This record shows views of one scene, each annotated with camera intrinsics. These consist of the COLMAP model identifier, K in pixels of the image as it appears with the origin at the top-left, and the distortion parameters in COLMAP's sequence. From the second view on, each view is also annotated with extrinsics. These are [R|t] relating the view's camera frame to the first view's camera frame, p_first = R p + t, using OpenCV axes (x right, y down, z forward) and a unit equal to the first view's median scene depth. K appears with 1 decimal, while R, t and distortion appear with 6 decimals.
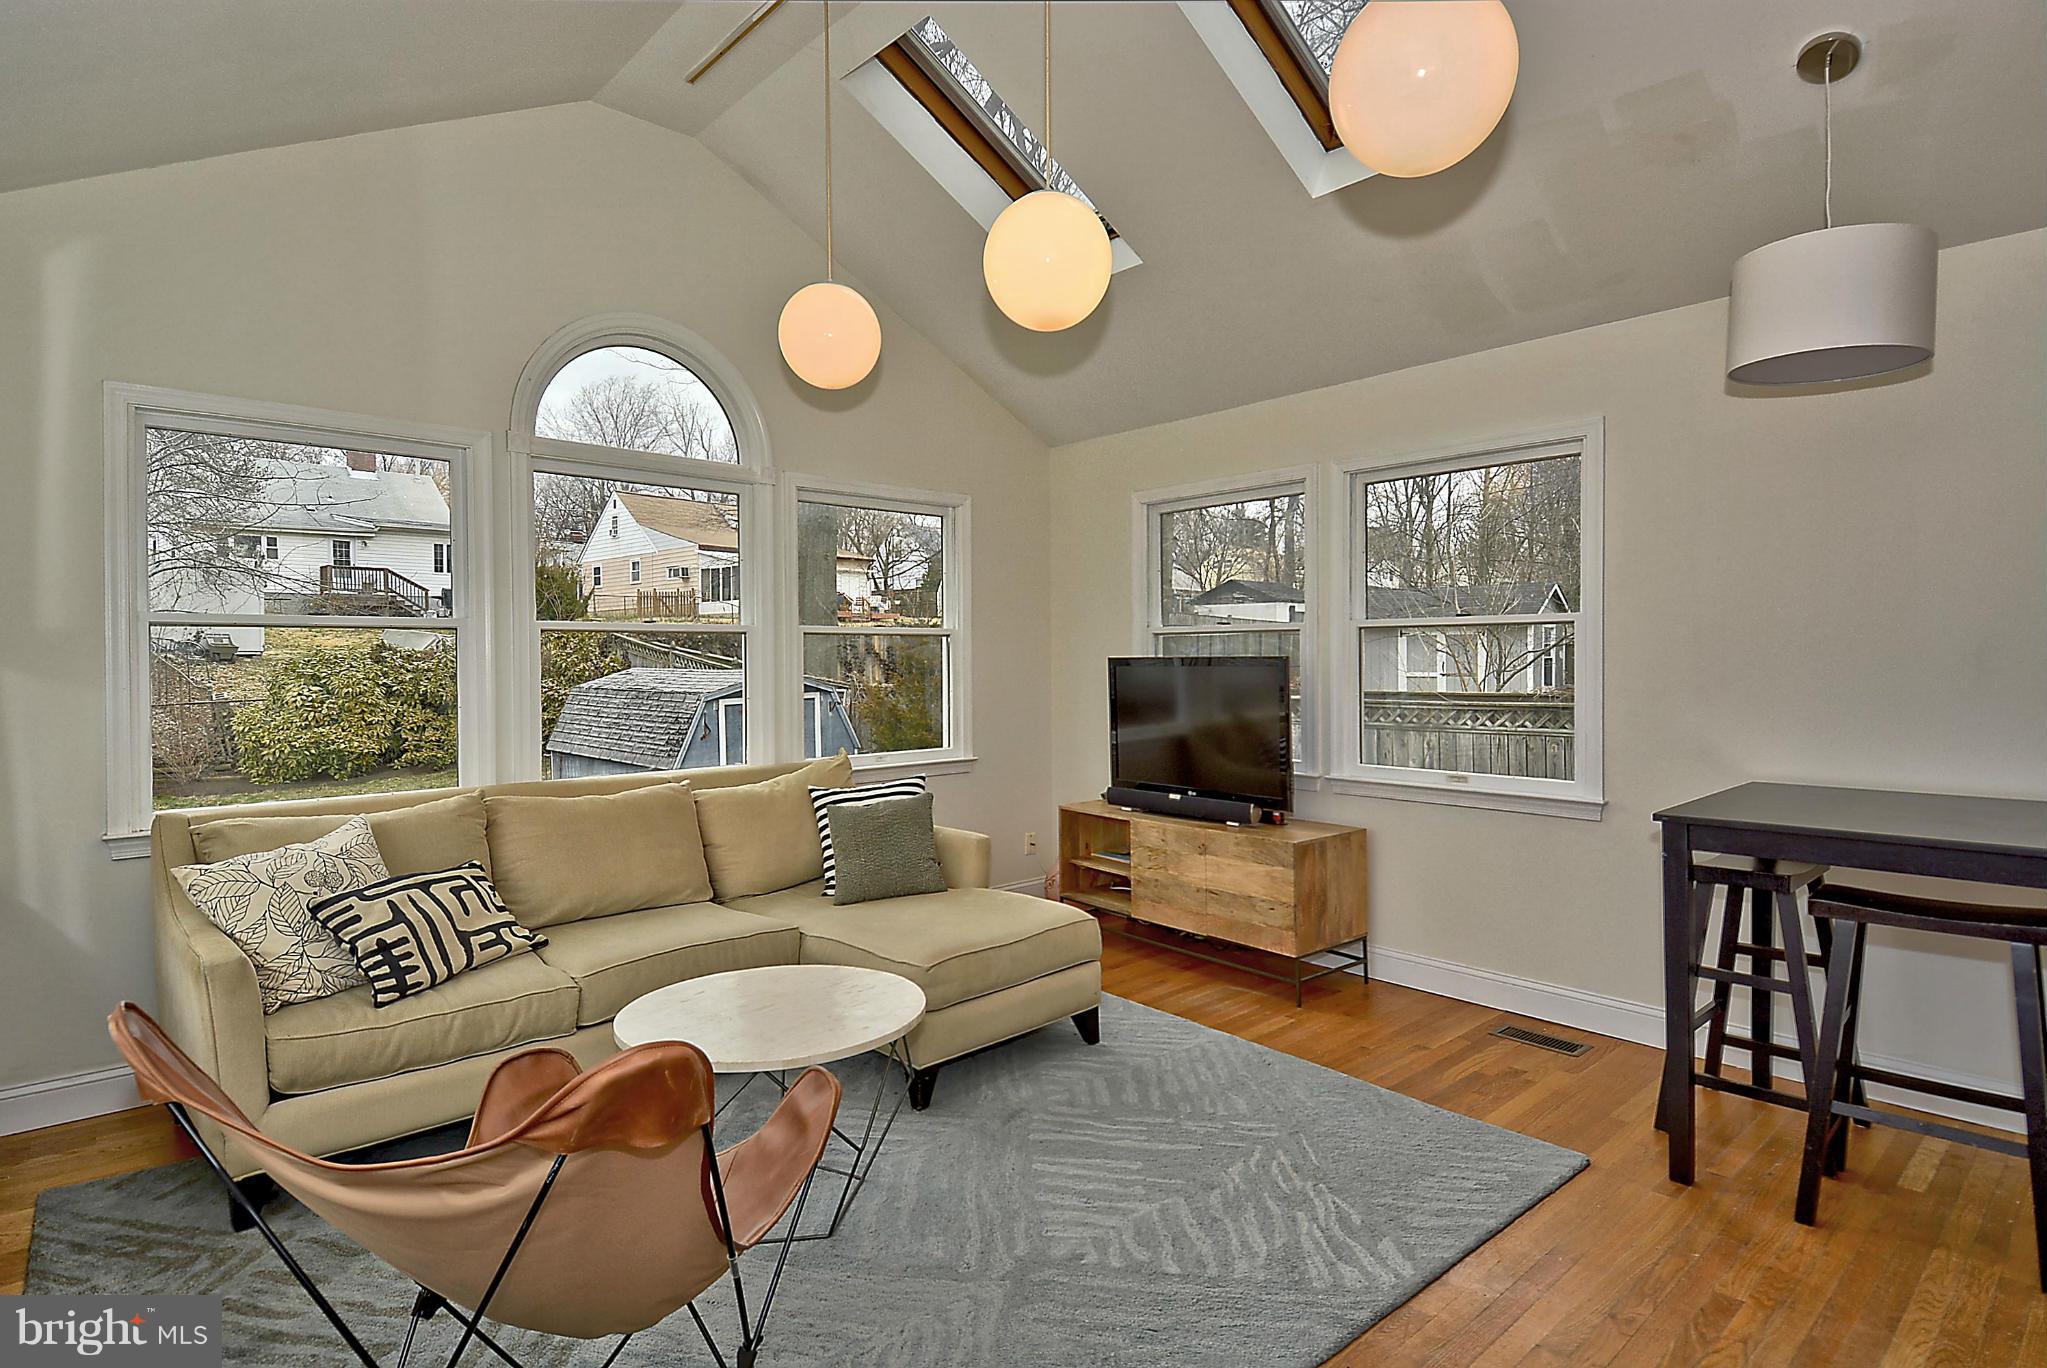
lens RADIAL K [[1052.3, 0, 1034.1], [0, 1052.3, 738.3], [0, 0, 1]] dist [0.015225, 0.000365]
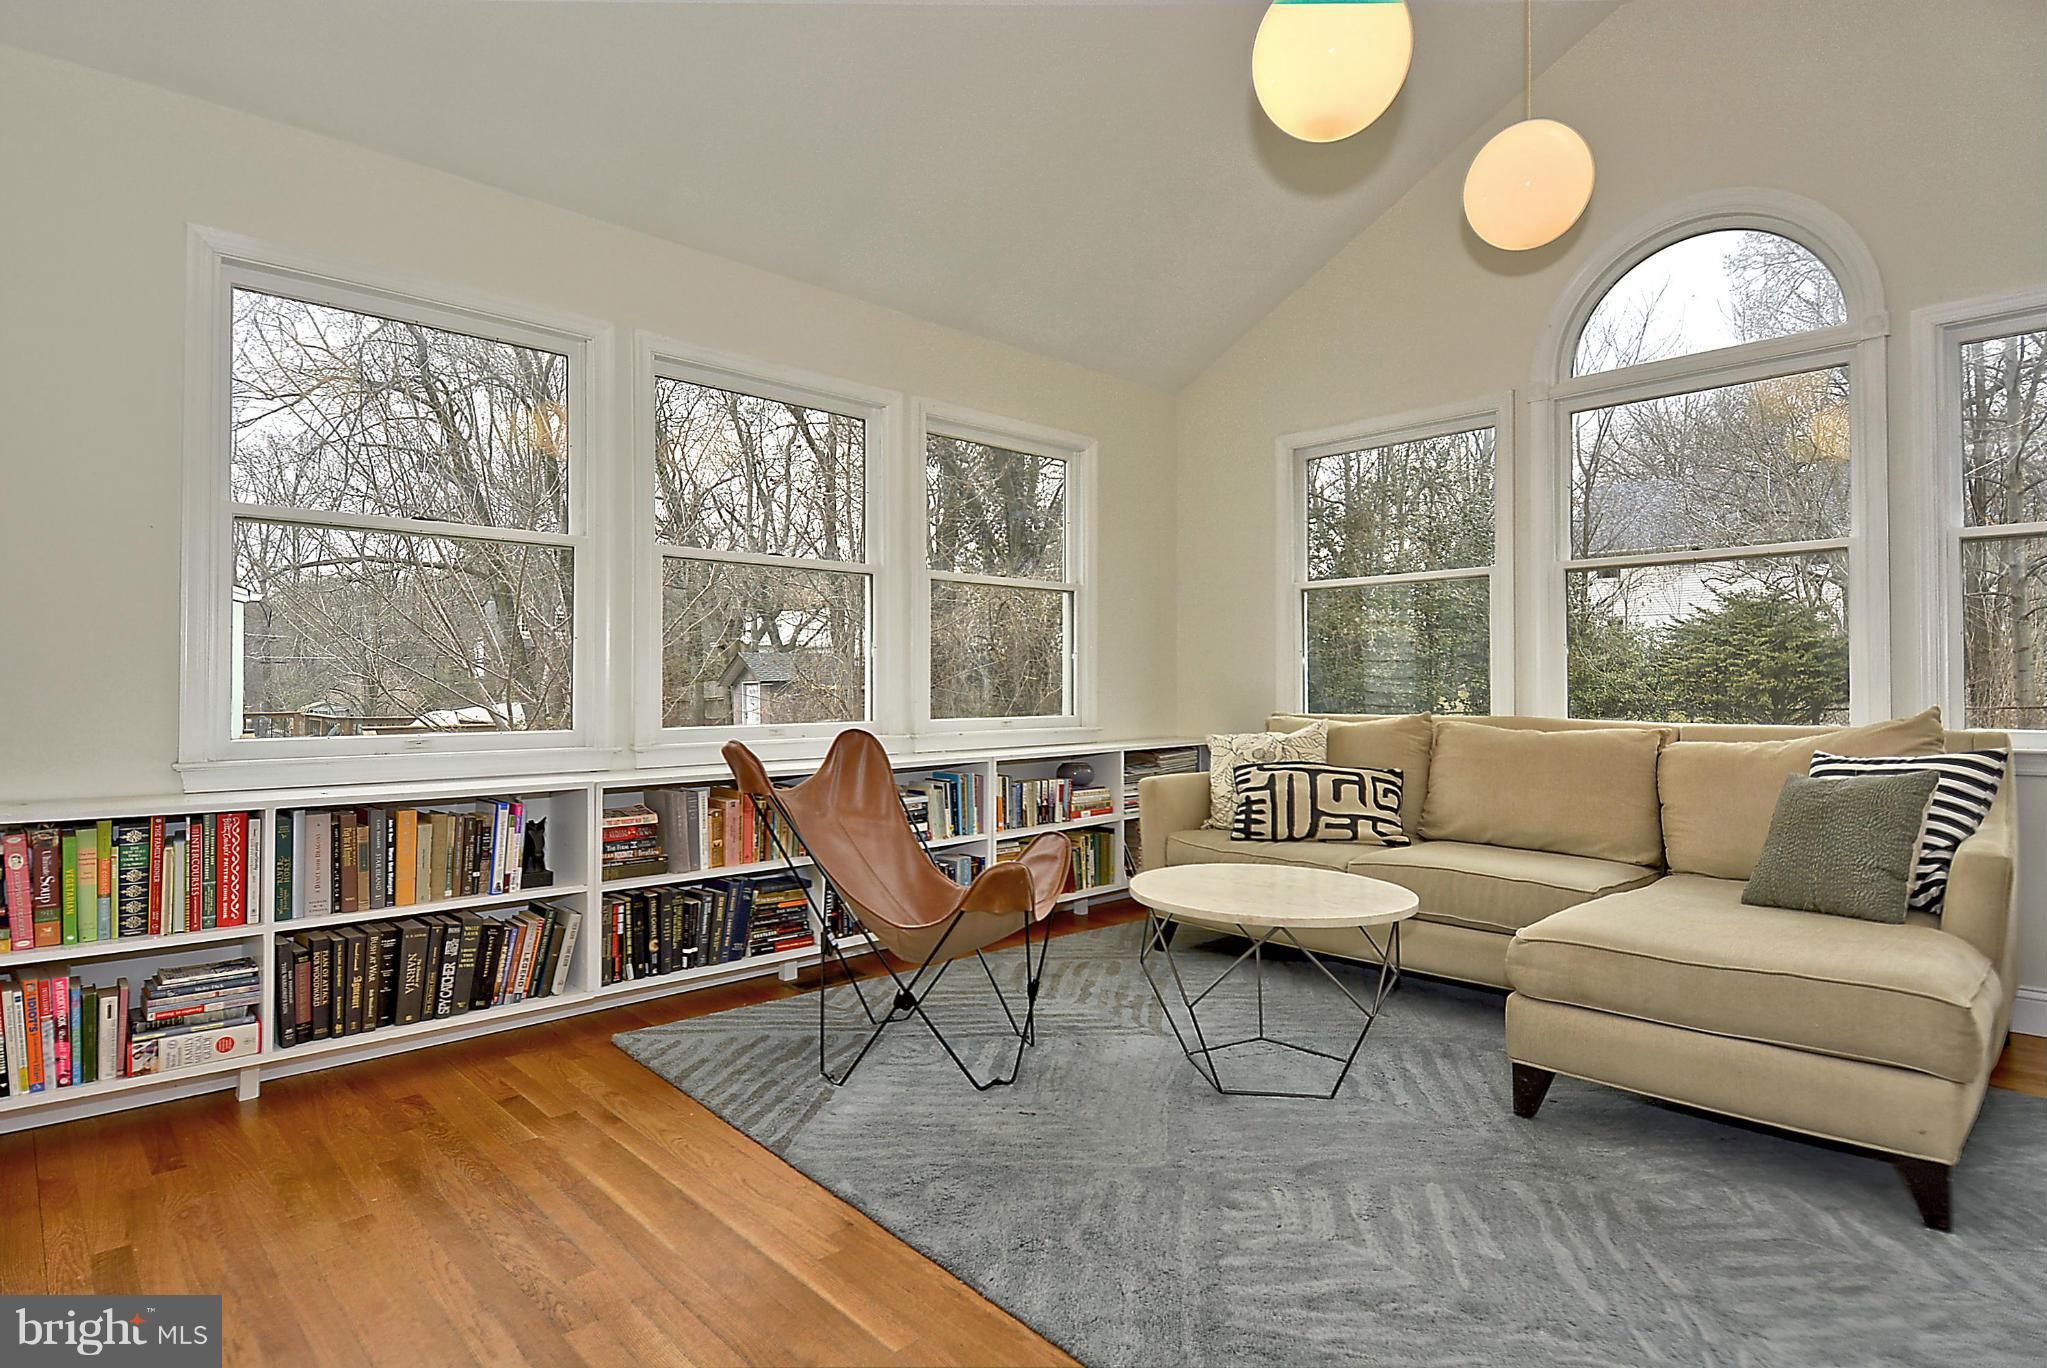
lens RADIAL K [[1088.3, 0, 1046.2], [0, 1088.3, 674.6], [0, 0, 1]] dist [0.062110, -0.043869]
pose [[0.030537, -0.002657, -0.999530, 0.755768], [-0.075604, 0.997126, -0.004960, 0.051233], [0.996670, 0.075720, 0.030249, 0.617035]]
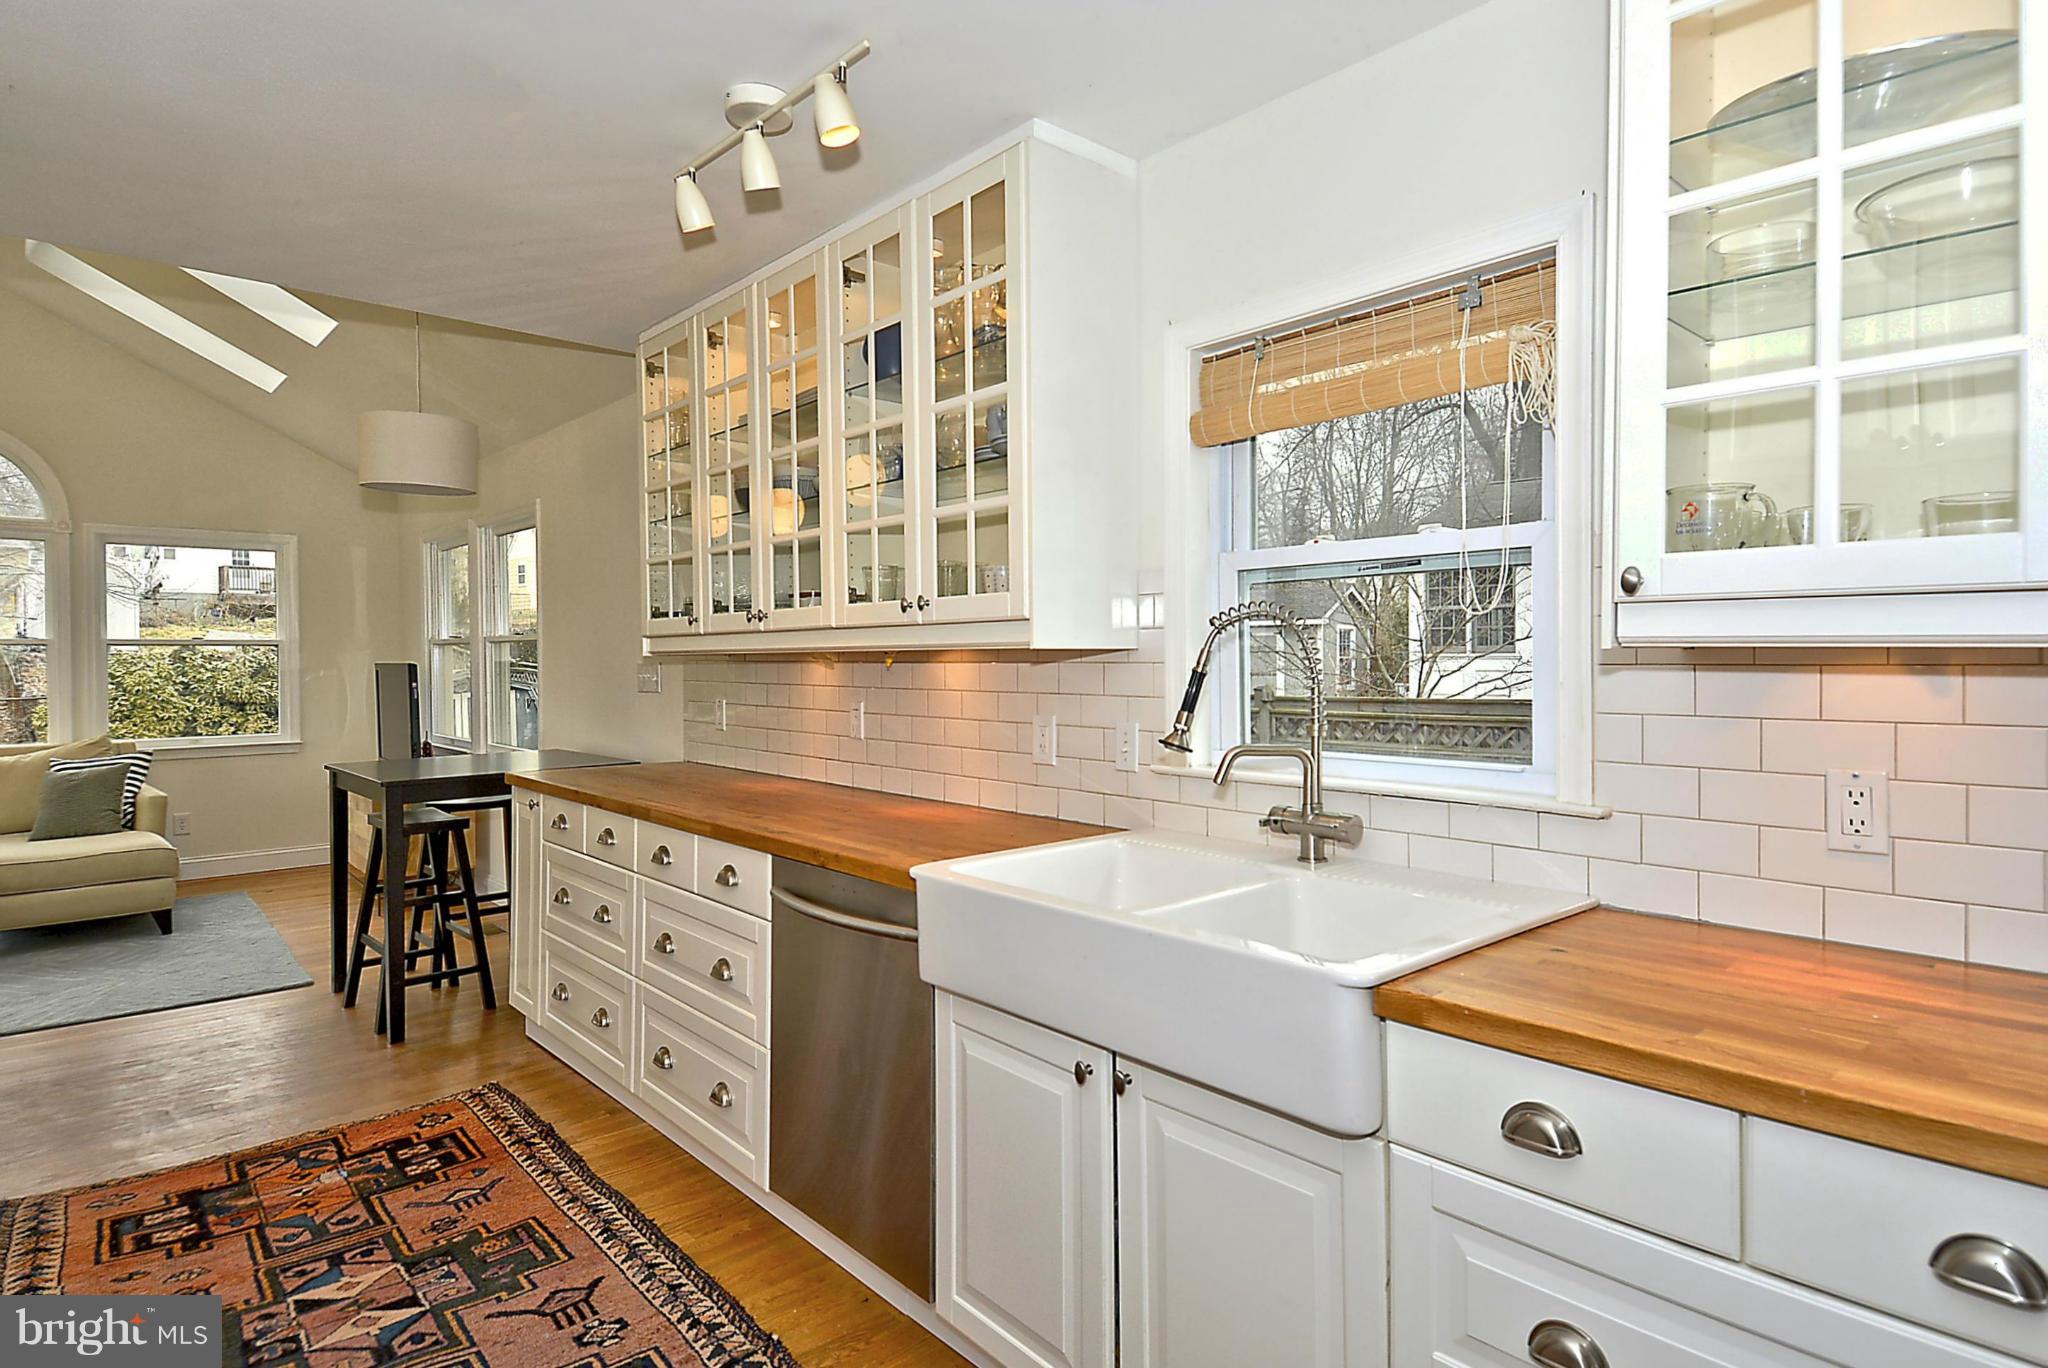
lens RADIAL K [[1088.9, 0, 1046.7], [0, 1088.9, 674.6], [0, 0, 1]] dist [0.062110, -0.043869]
pose [[0.999984, 0.003056, -0.004731, 1.553567], [-0.003331, 0.998229, -0.059397, 0.025095], [0.004541, 0.059412, 0.998223, -0.651688]]
